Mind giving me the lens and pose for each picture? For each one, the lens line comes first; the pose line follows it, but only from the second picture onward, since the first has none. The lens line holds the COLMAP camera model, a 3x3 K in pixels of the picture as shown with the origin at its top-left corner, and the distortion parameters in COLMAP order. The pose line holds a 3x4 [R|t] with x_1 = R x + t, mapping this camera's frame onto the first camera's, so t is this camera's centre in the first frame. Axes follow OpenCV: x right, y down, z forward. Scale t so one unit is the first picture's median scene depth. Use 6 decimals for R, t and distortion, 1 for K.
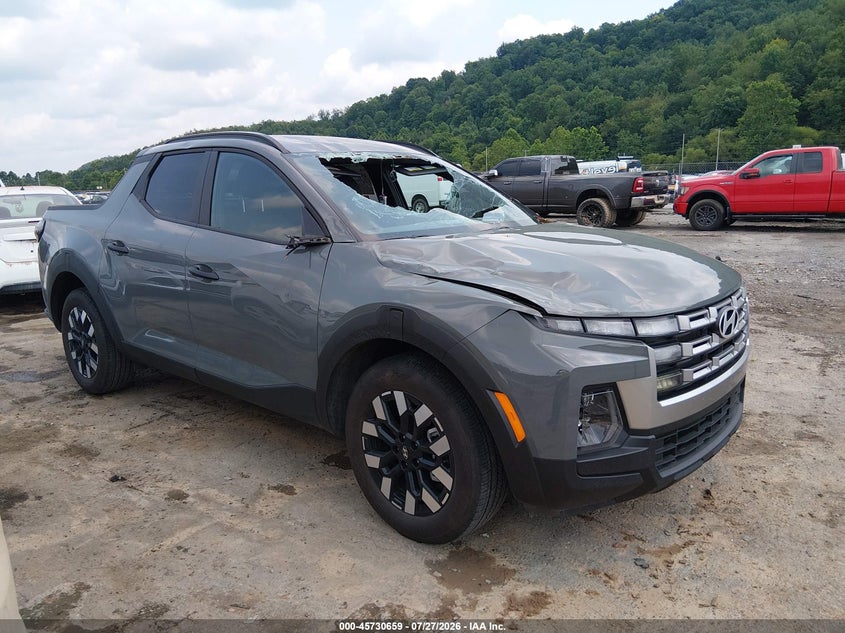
lens RADIAL K [[693.9, 0, 422.5], [0, 693.9, 316.5], [0, 0, 1]] dist [-0.002712, -0.005097]
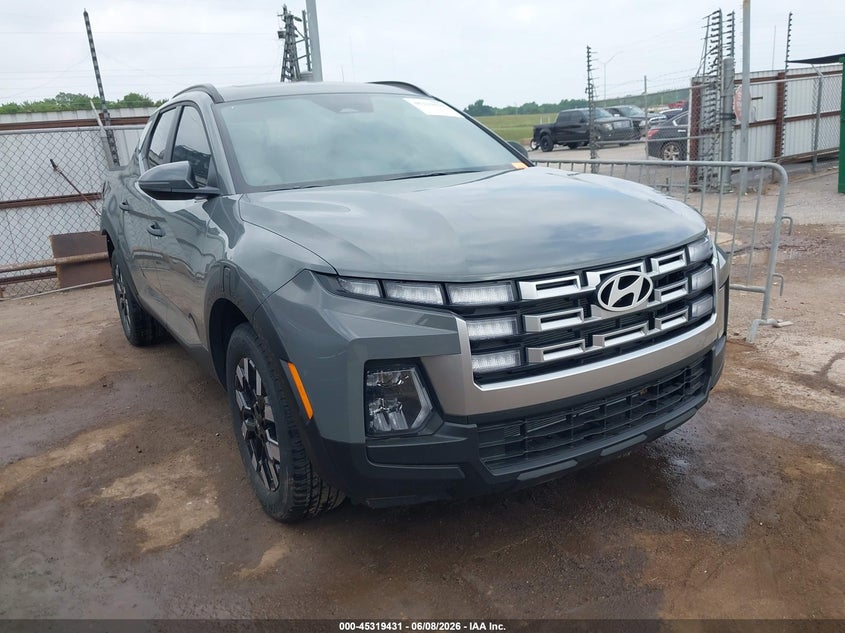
lens RADIAL K [[693.9, 0, 422.5], [0, 693.9, 316.5], [0, 0, 1]] dist [-0.002712, -0.005097]
pose [[0.943171, 0.045480, -0.329180, 0.522128], [-0.023144, 0.997175, 0.071458, -0.015565], [0.331500, -0.059779, 0.941559, 0.195072]]
